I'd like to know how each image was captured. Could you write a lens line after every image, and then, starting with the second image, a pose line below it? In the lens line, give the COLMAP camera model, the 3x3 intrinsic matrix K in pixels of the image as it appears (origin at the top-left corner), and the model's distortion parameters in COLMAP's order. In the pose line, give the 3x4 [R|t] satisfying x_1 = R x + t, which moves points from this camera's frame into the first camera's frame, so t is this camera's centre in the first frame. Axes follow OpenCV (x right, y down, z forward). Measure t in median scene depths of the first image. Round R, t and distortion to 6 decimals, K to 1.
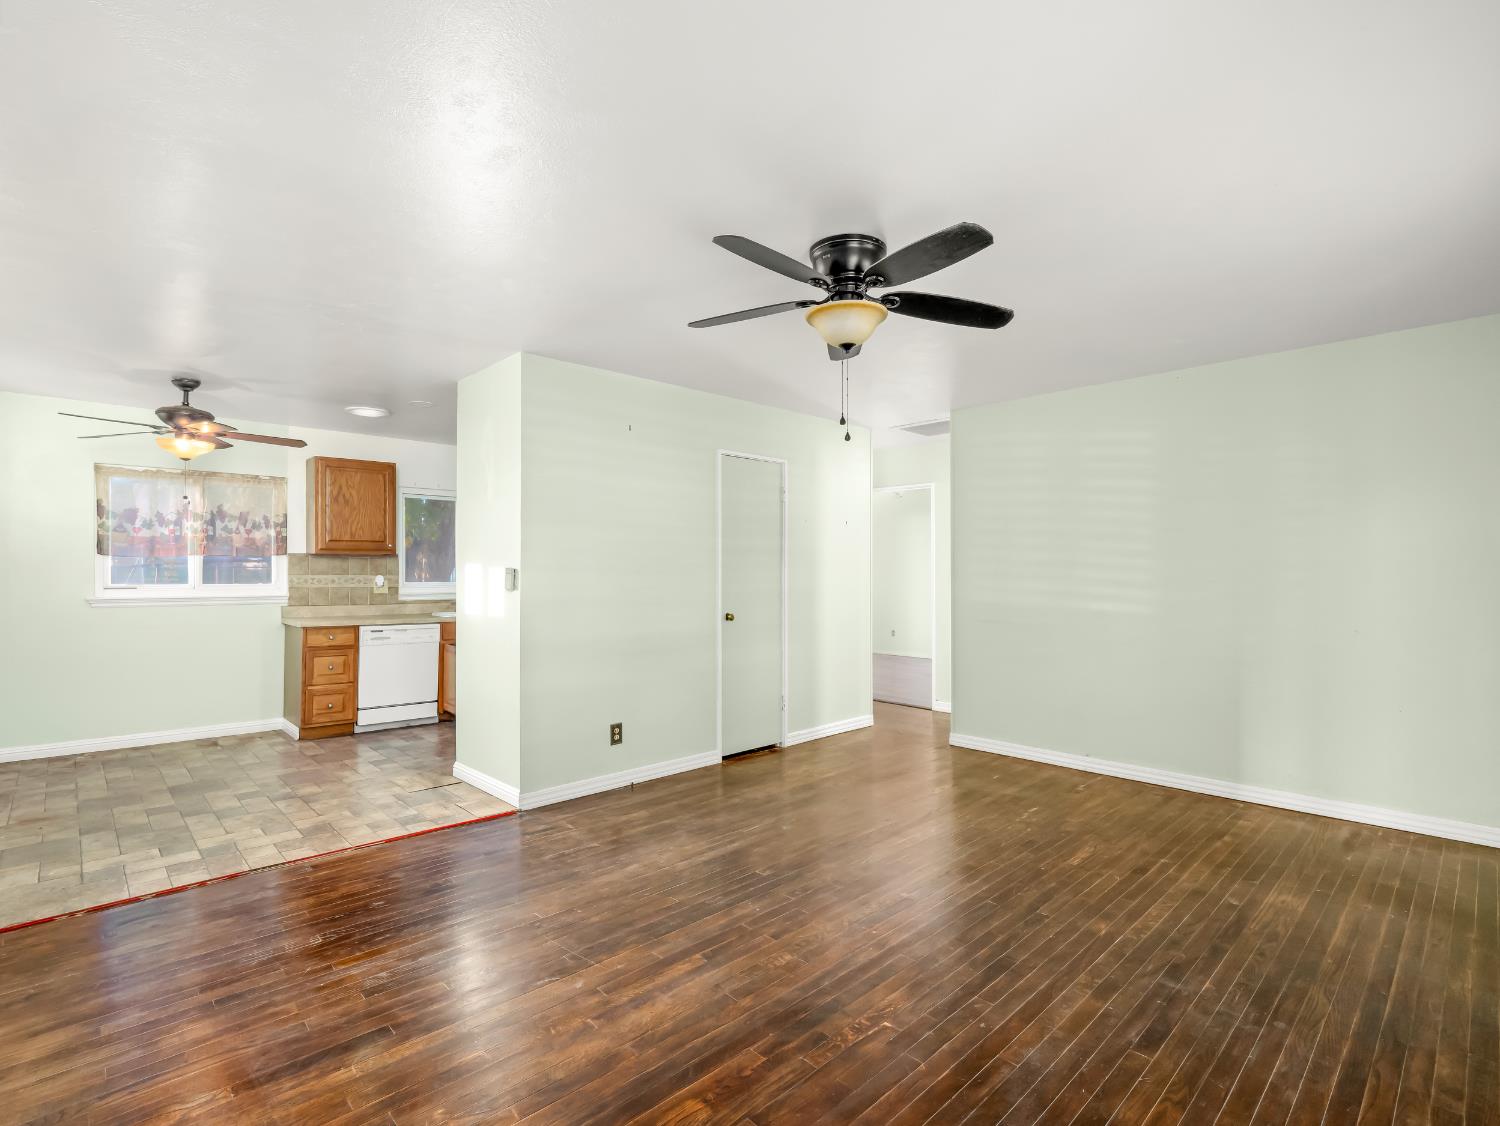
lens RADIAL K [[726.4, 0, 756.7], [0, 726.4, 568.1], [0, 0, 1]] dist [-0.013937, -0.000105]
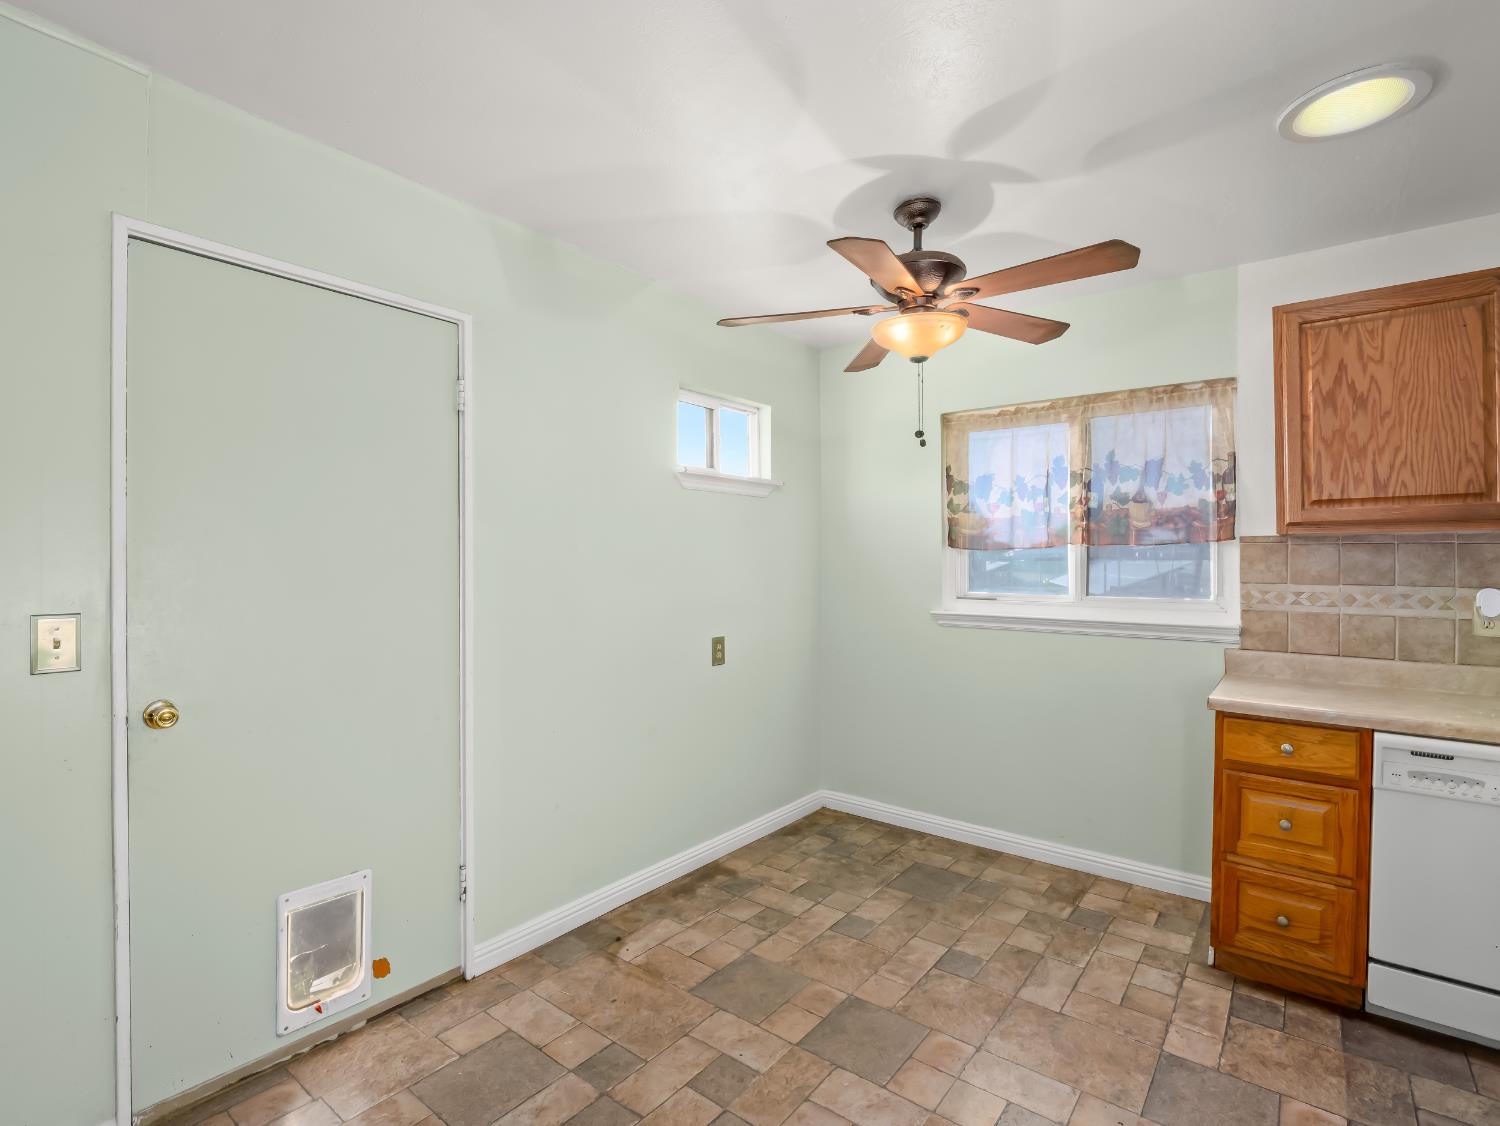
lens RADIAL K [[726.4, 0, 751.4], [0, 726.4, 558.8], [0, 0, 1]] dist [-0.013937, -0.000105]
pose [[0.133846, -0.001597, -0.991001, -0.228456], [0.003778, 0.999992, -0.001101, -0.006945], [0.990995, -0.003597, 0.133851, 0.627073]]
